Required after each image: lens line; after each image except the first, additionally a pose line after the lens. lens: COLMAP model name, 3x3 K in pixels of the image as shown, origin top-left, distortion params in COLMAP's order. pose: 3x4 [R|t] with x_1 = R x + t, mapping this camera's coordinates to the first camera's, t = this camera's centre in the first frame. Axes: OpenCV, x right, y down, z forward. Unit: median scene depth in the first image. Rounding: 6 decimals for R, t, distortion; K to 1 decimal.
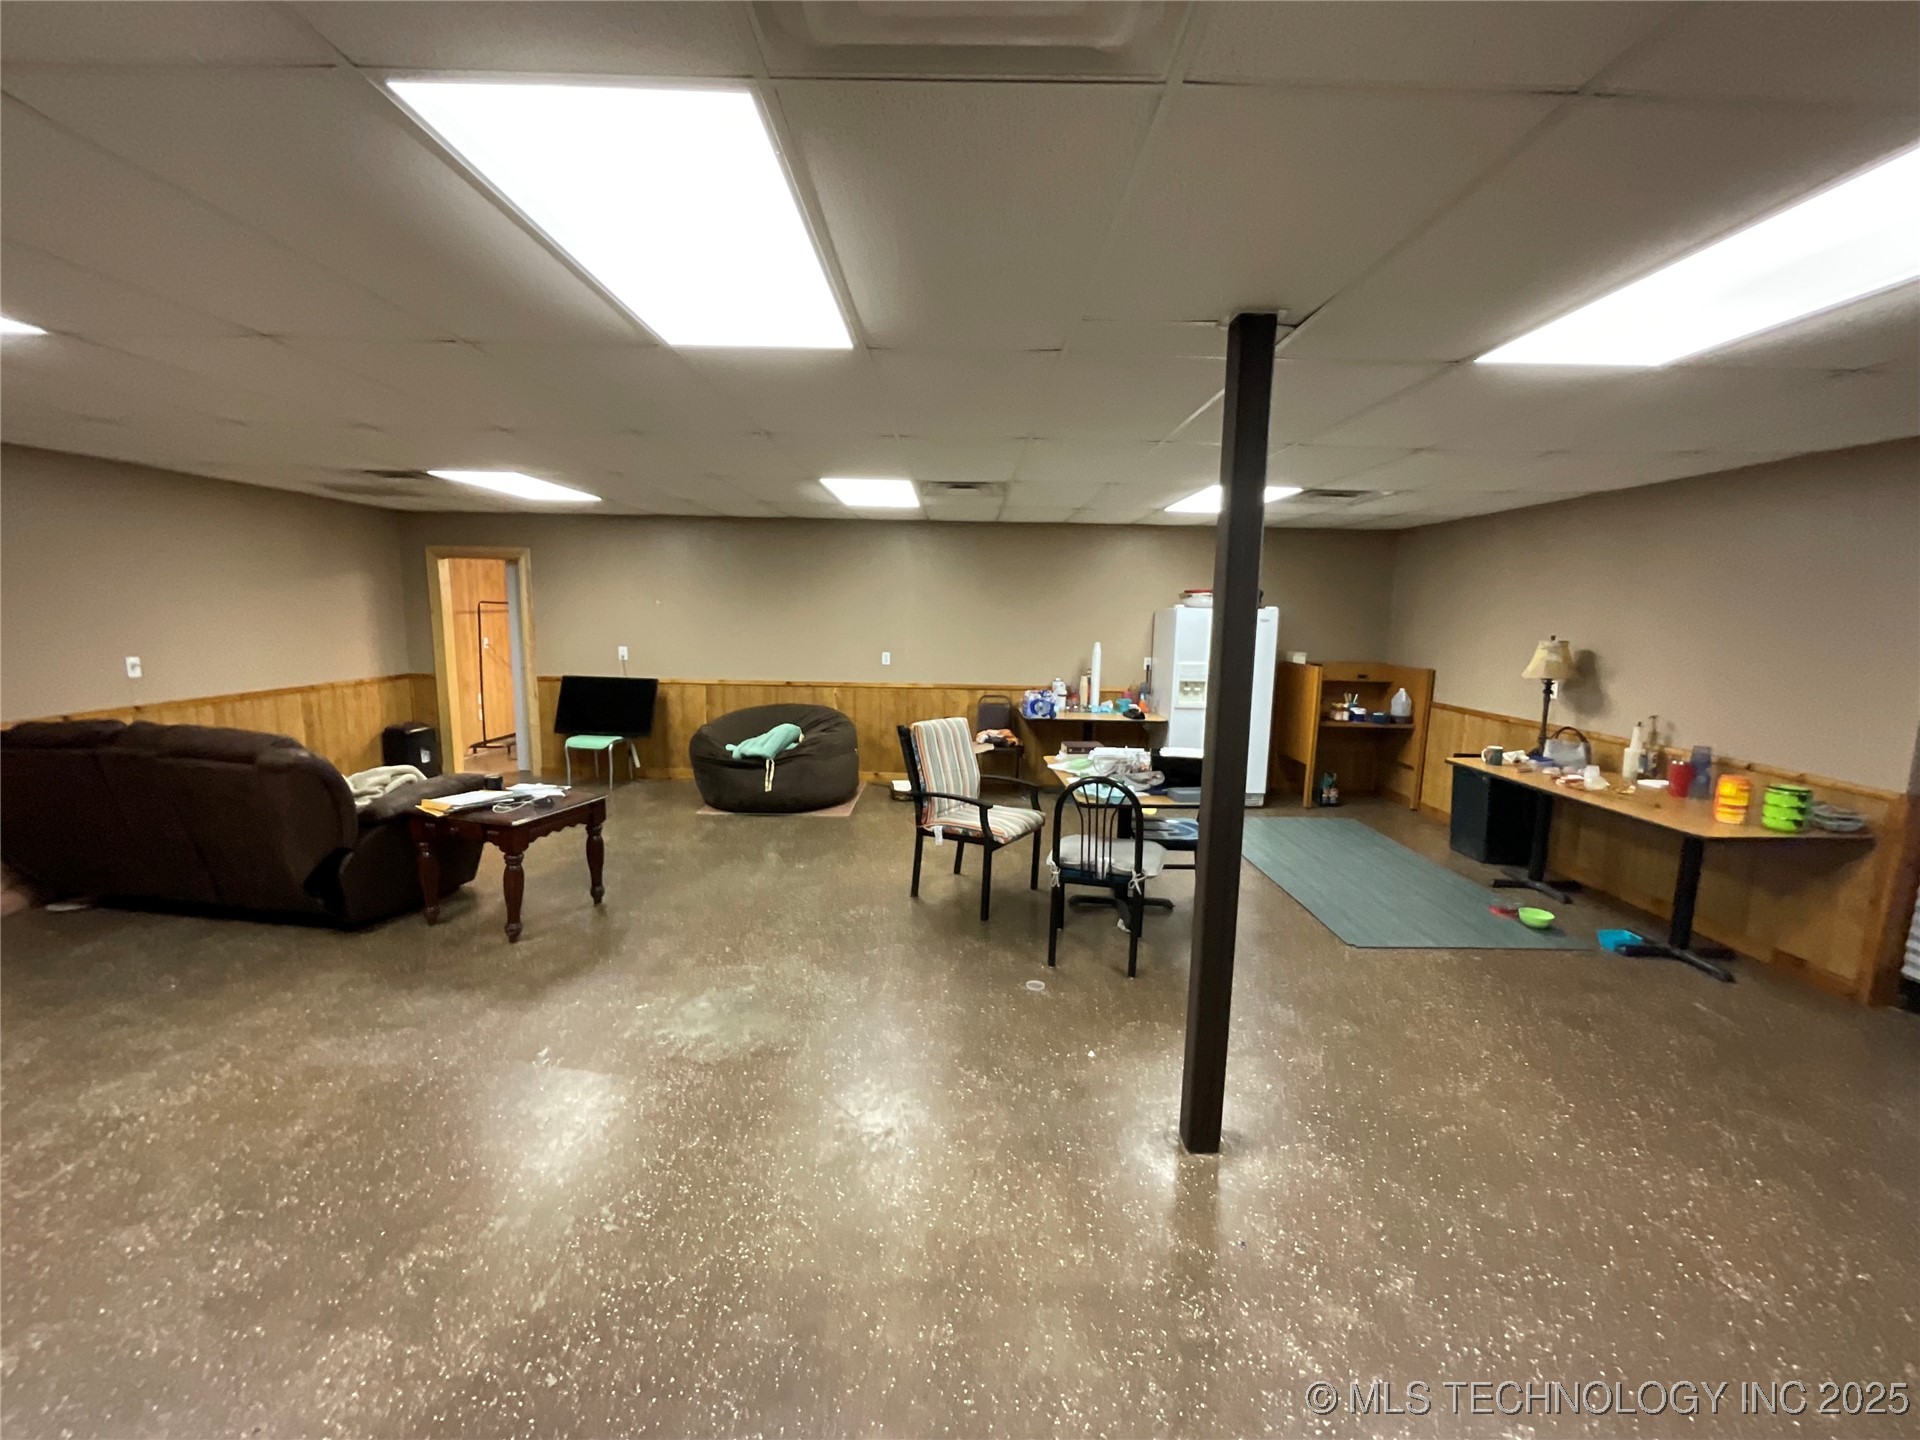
lens RADIAL K [[774.5, 0, 964.1], [0, 774.5, 719.6], [0, 0, 1]] dist [-0.004995, -0.000451]
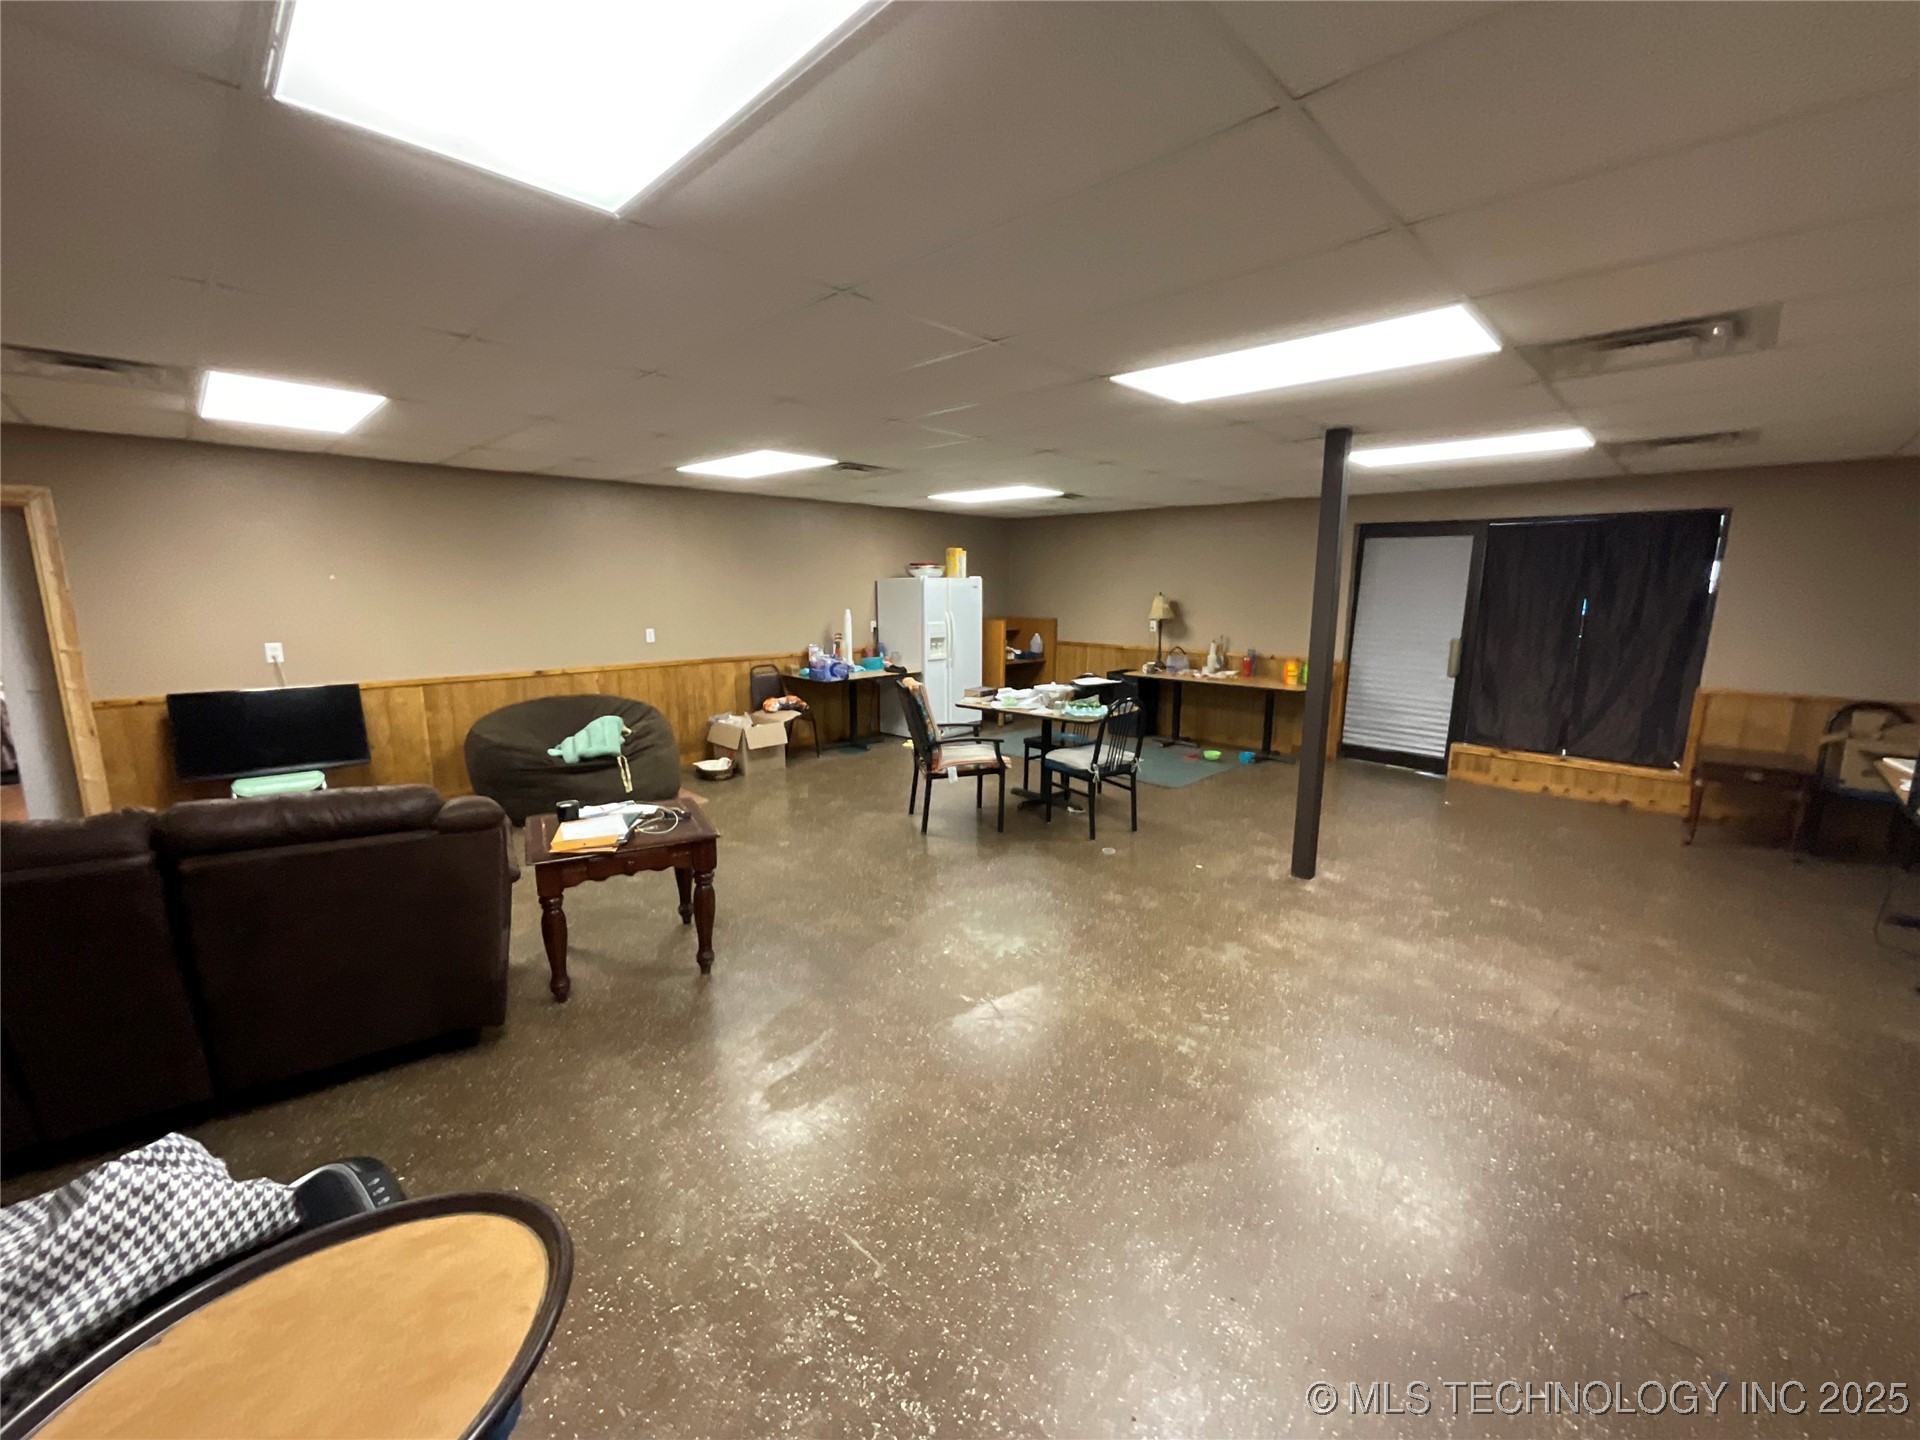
lens RADIAL K [[774.5, 0, 961.0], [0, 774.5, 725.6], [0, 0, 1]] dist [-0.004995, -0.000451]
pose [[0.705098, -0.143927, 0.694350, -0.723406], [0.106594, 0.989572, 0.096878, -0.033726], [-0.701053, 0.005705, 0.713086, 0.125681]]
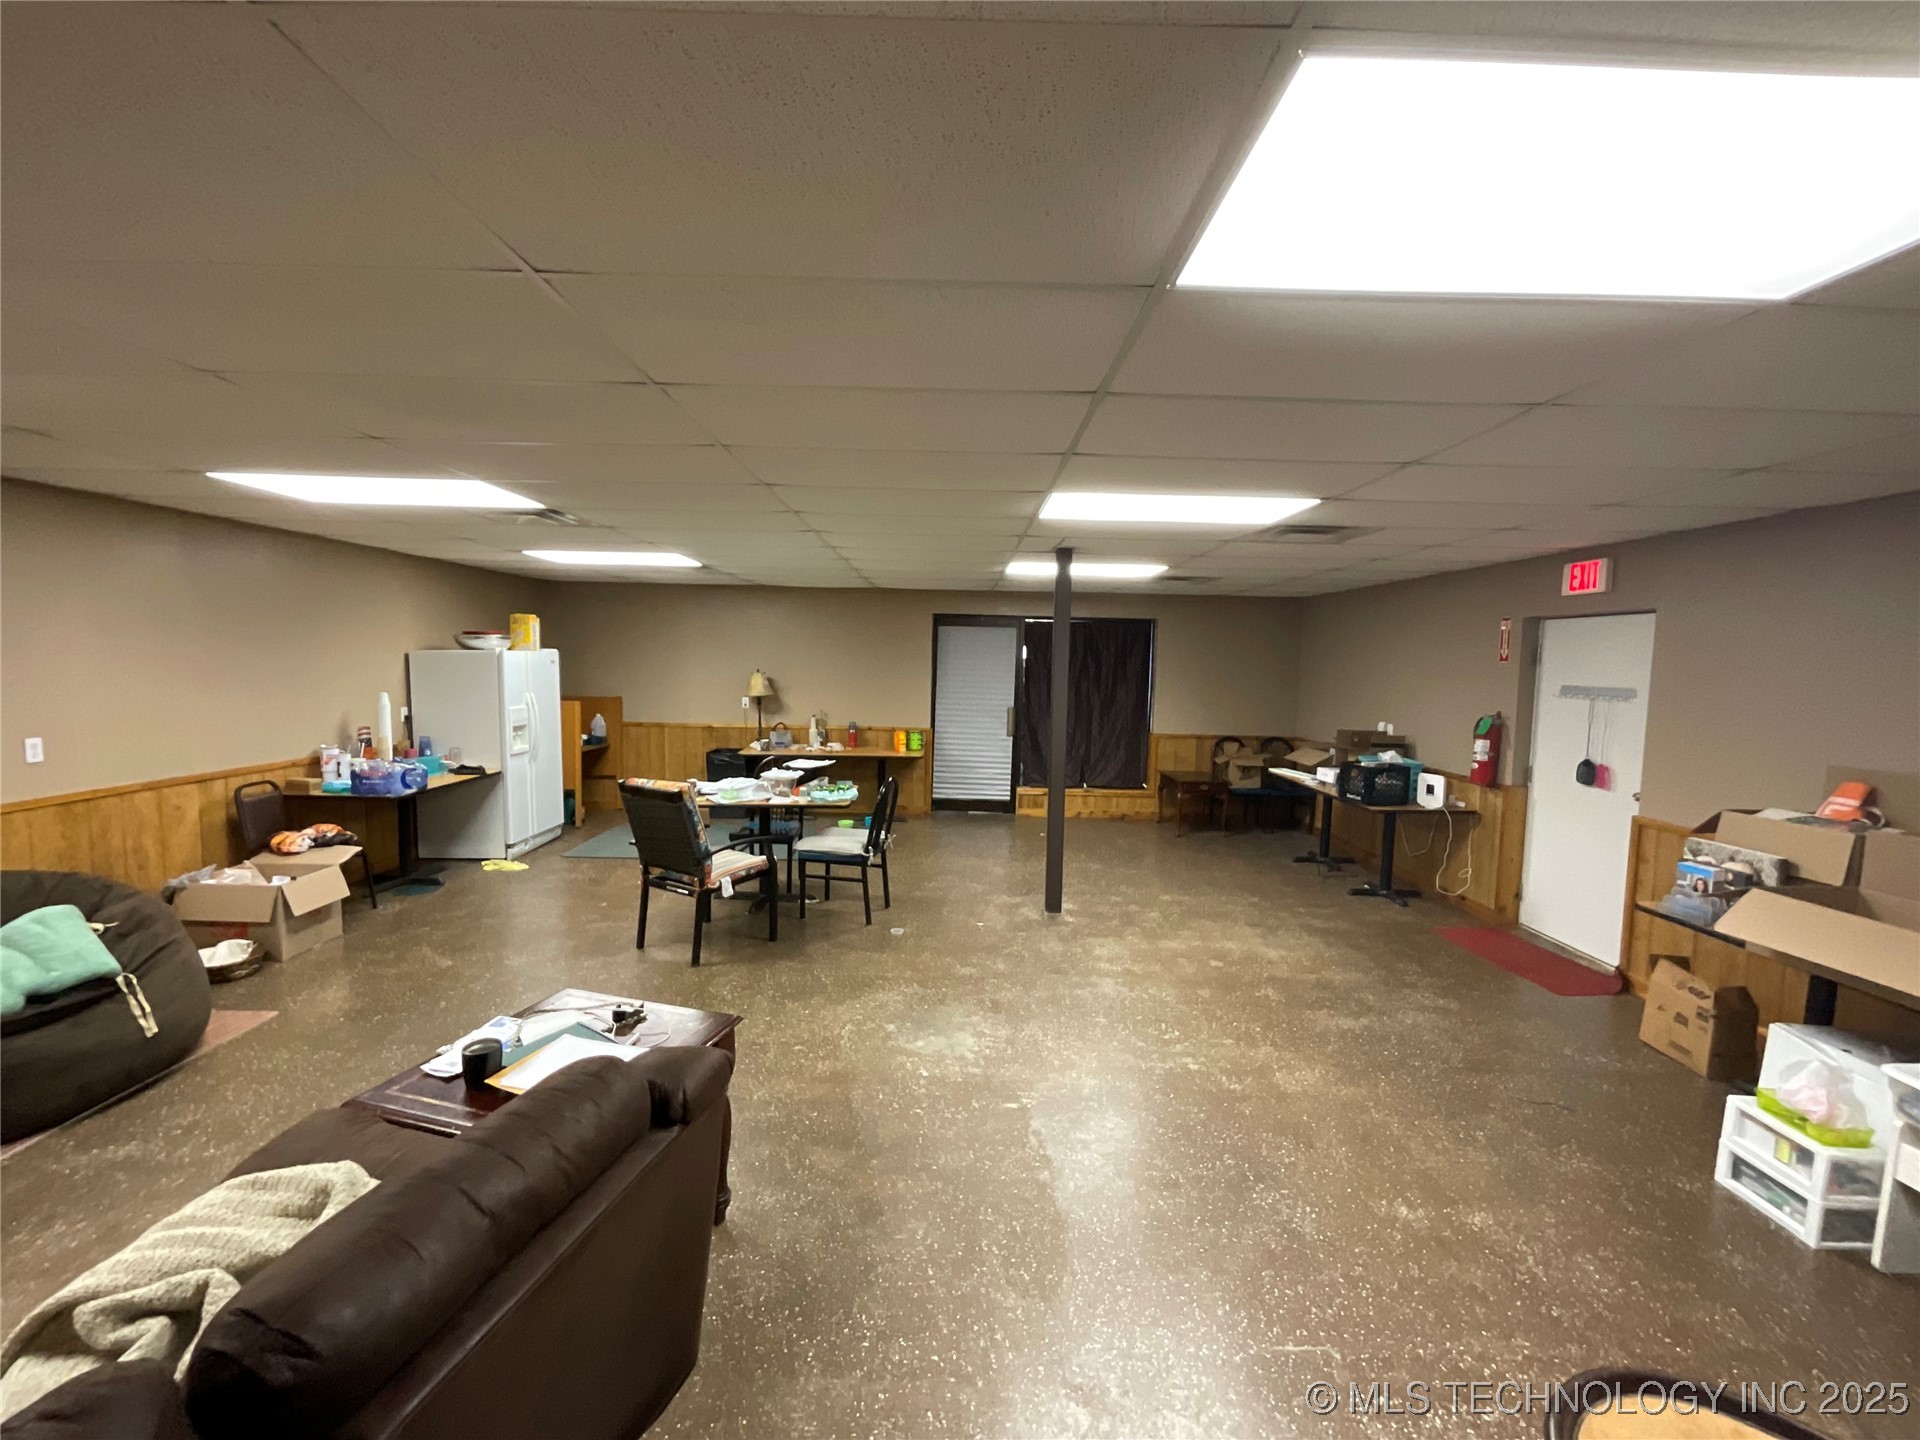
lens RADIAL K [[774.5, 0, 965.2], [0, 774.5, 724.0], [0, 0, 1]] dist [-0.004995, -0.000451]
pose [[-0.007737, -0.102115, 0.994742, -0.881584], [0.117081, 0.987838, 0.102317, -0.110735], [-0.993092, 0.117257, 0.004313, 0.573854]]
